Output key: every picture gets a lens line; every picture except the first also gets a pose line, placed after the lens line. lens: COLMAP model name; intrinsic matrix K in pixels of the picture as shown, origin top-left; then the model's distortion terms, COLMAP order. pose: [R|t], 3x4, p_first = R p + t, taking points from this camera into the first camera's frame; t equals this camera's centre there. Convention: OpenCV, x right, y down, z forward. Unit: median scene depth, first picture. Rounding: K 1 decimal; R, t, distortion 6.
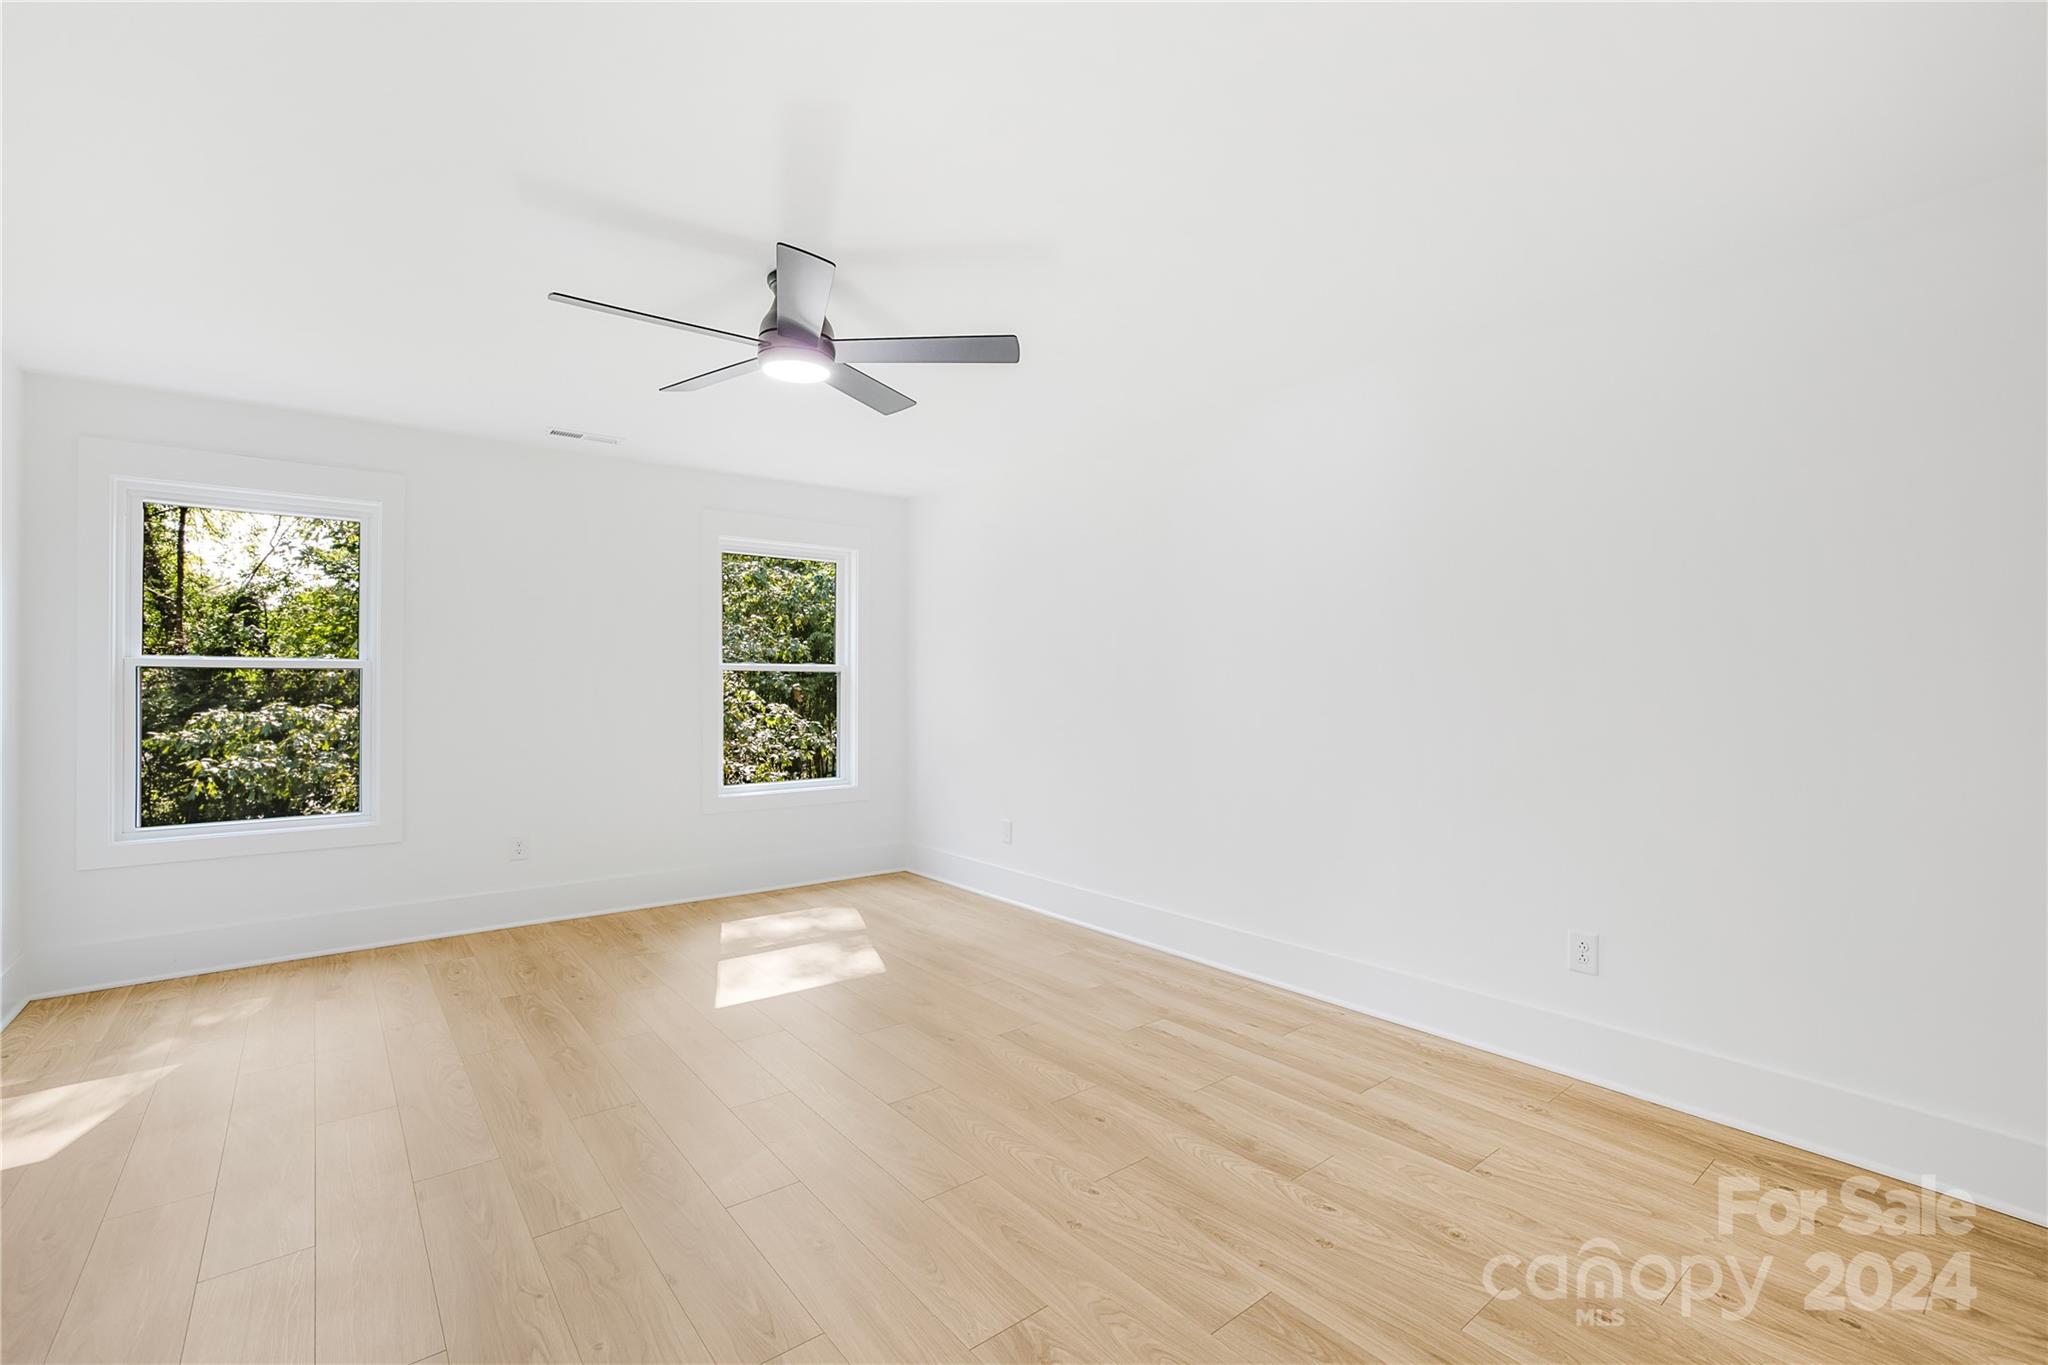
lens RADIAL K [[910.9, 0, 1016.1], [0, 910.9, 671.8], [0, 0, 1]] dist [-0.045958, 0.019303]
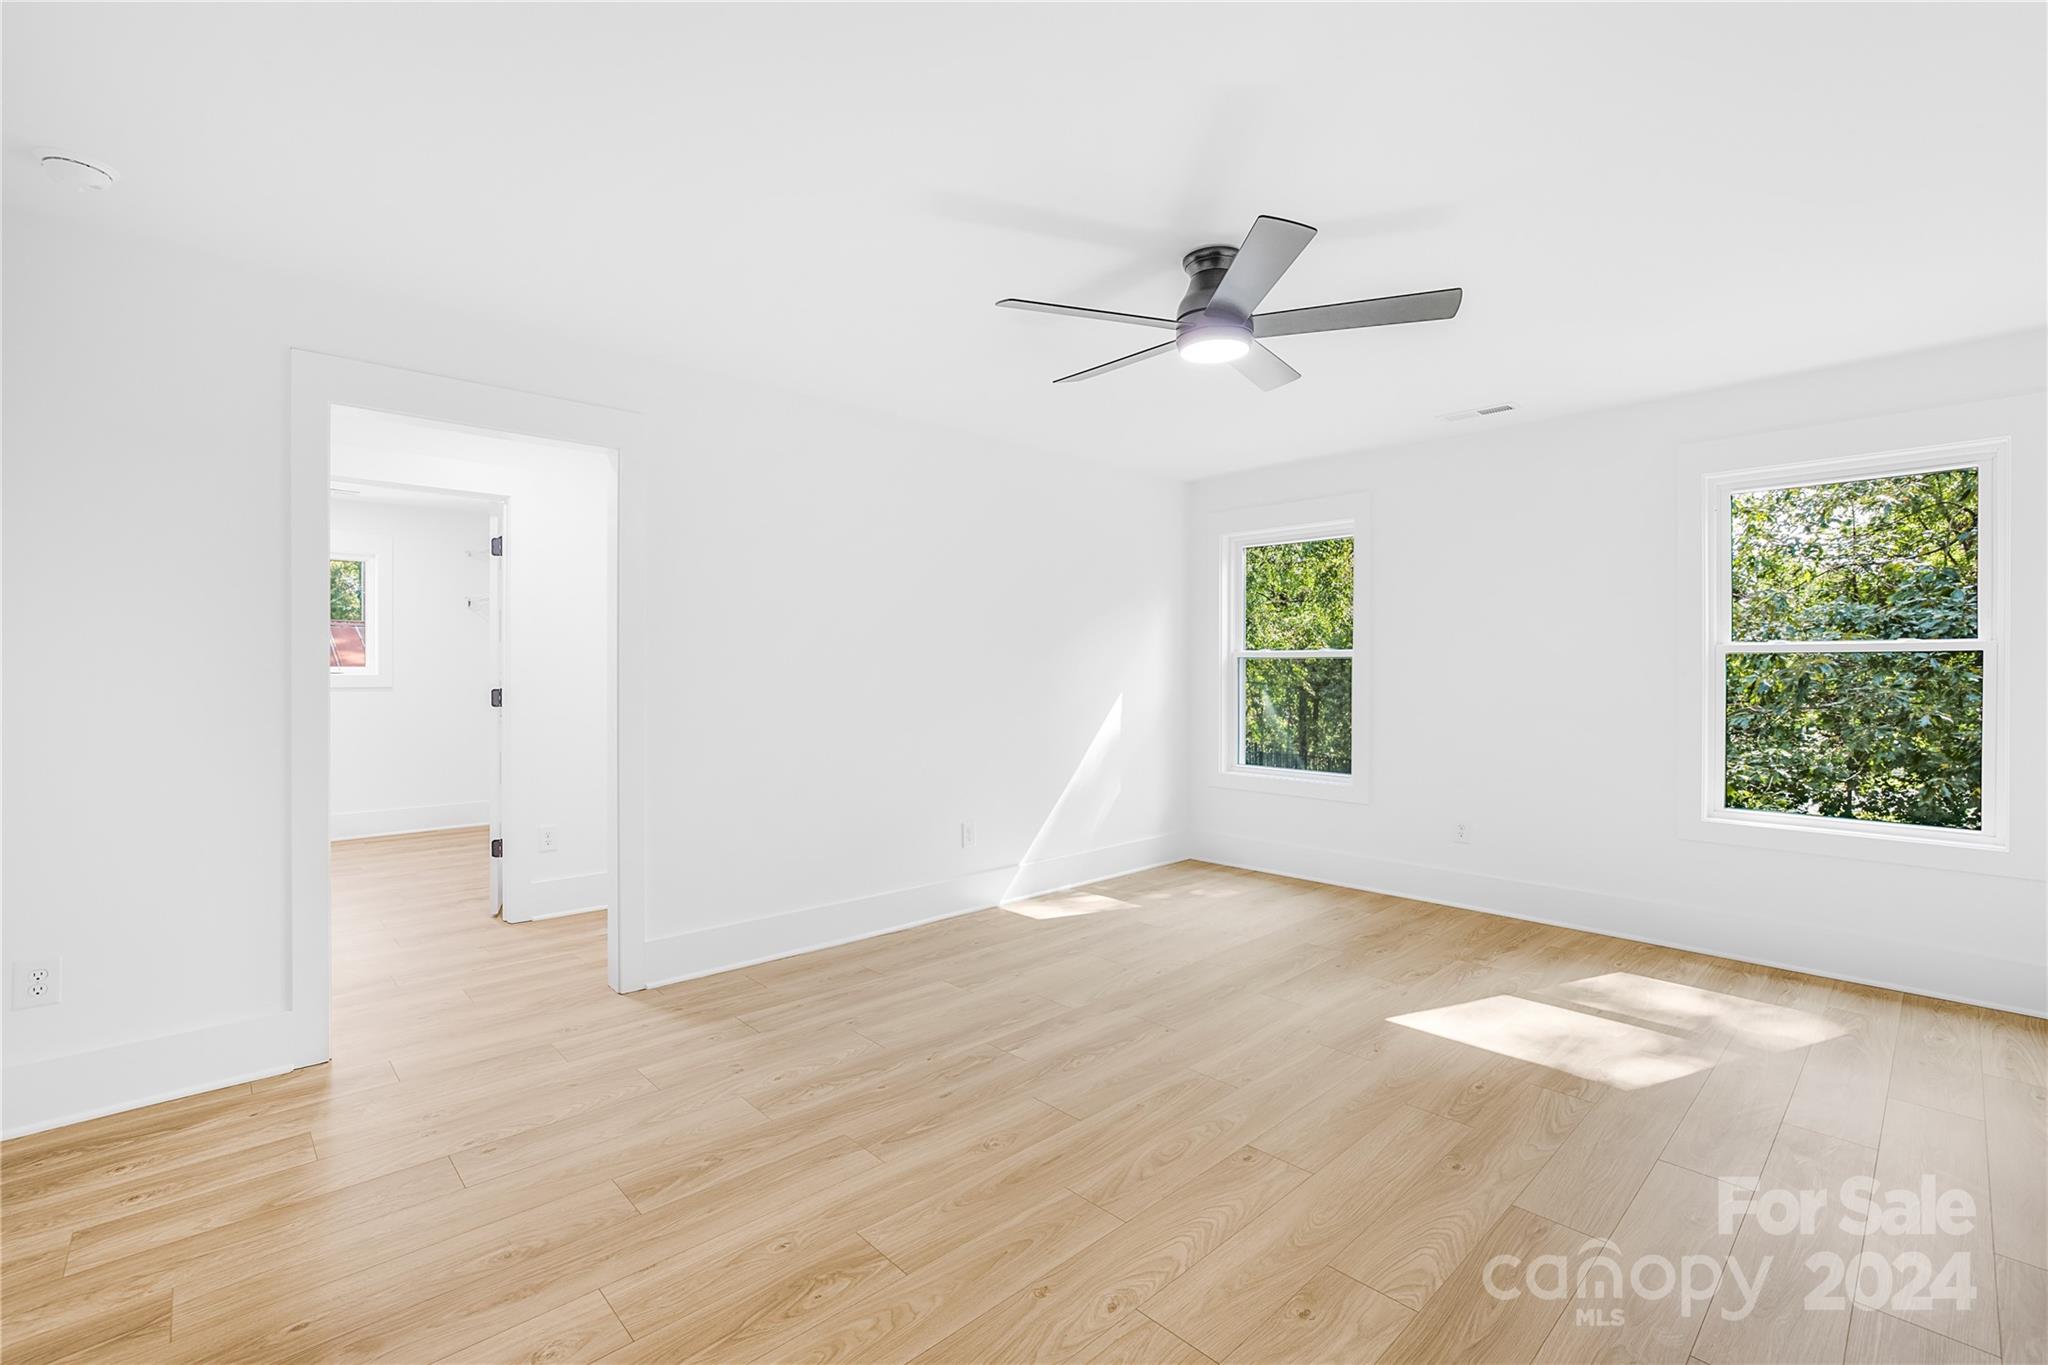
lens RADIAL K [[910.9, 0, 1016.1], [0, 910.9, 671.8], [0, 0, 1]] dist [-0.045958, 0.019303]
pose [[0.067820, 0.006230, -0.997678, 0.514008], [0.010349, 0.999922, 0.006948, 0.004237], [0.997644, -0.010797, 0.067750, 0.512096]]
